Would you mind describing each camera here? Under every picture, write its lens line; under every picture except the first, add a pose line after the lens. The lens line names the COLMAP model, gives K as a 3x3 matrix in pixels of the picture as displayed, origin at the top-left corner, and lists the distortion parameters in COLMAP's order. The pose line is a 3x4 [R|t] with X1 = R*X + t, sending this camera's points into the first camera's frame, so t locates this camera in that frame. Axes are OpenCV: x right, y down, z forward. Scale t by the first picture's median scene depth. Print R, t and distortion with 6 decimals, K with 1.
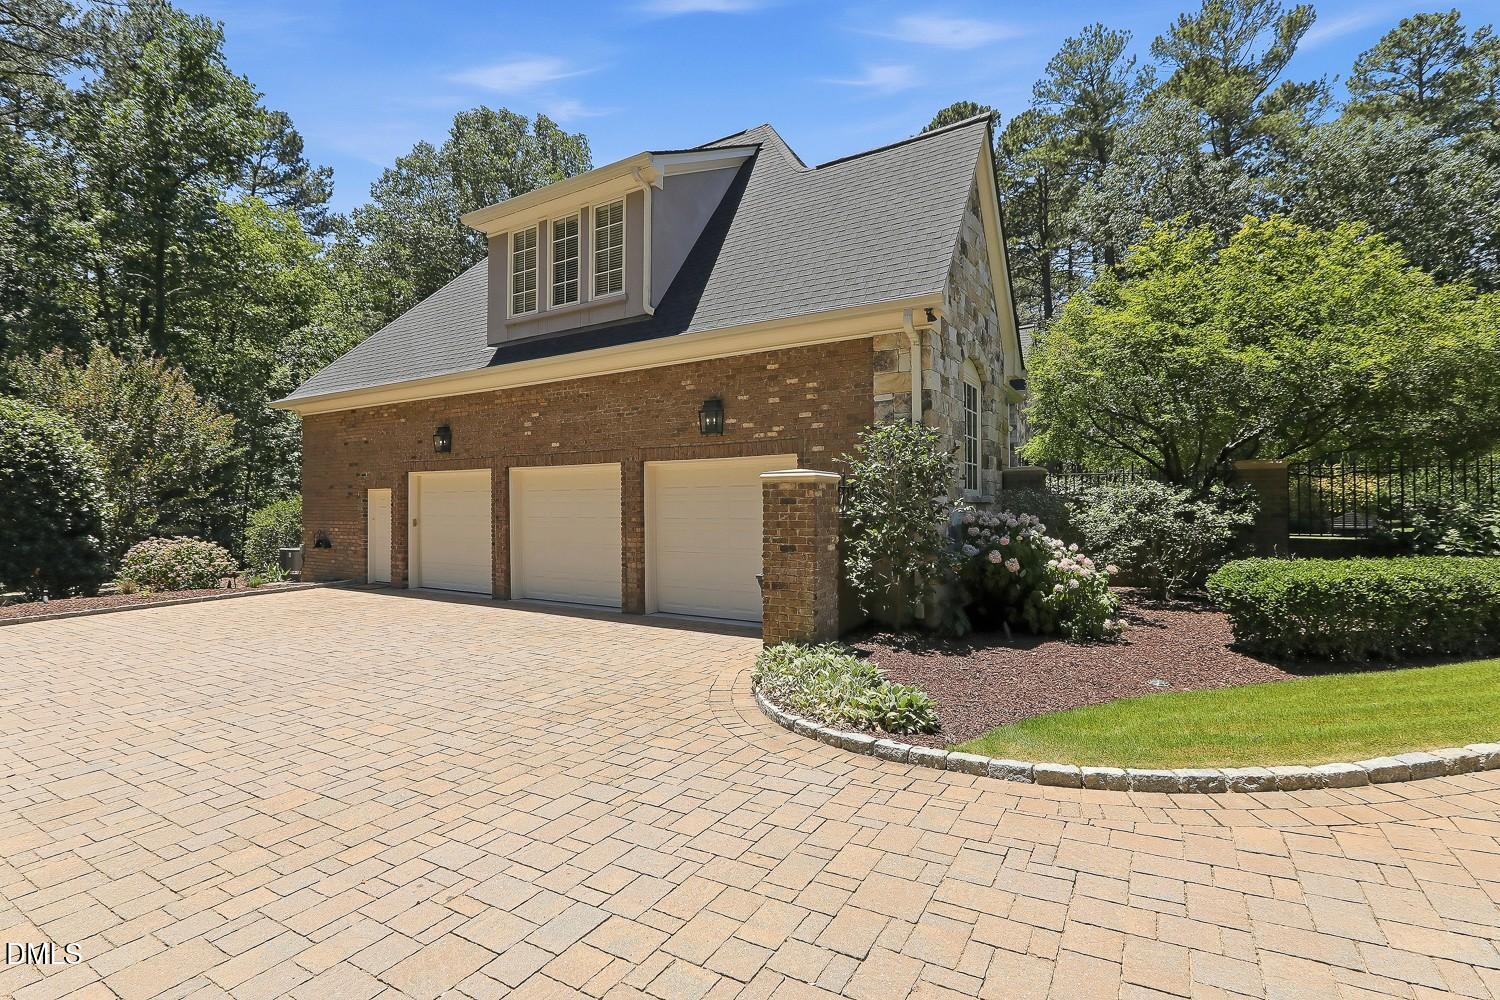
lens RADIAL K [[672.0, 0, 753.4], [0, 672.0, 505.6], [0, 0, 1]] dist [0.023249, 0.000176]
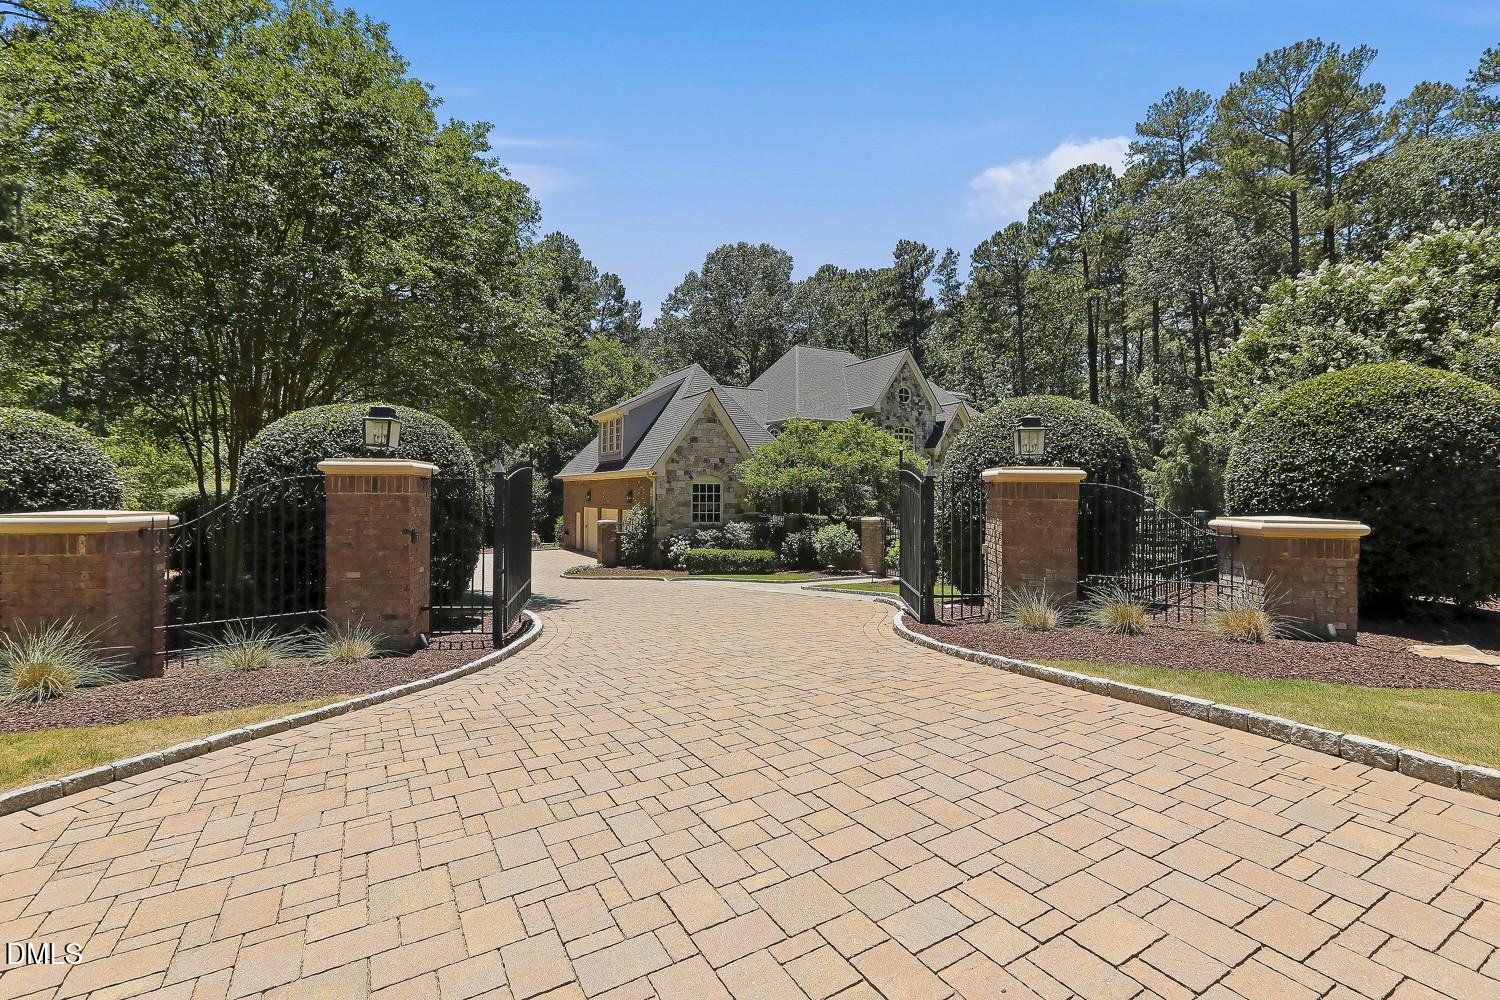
lens RADIAL K [[672.0, 0, 748.2], [0, 672.0, 496.1], [0, 0, 1]] dist [0.023249, 0.000176]
pose [[0.883330, 0.004966, -0.468725, 0.381696], [-0.008758, 0.999944, -0.005910, -0.022349], [0.468670, 0.009325, 0.883324, -0.309126]]
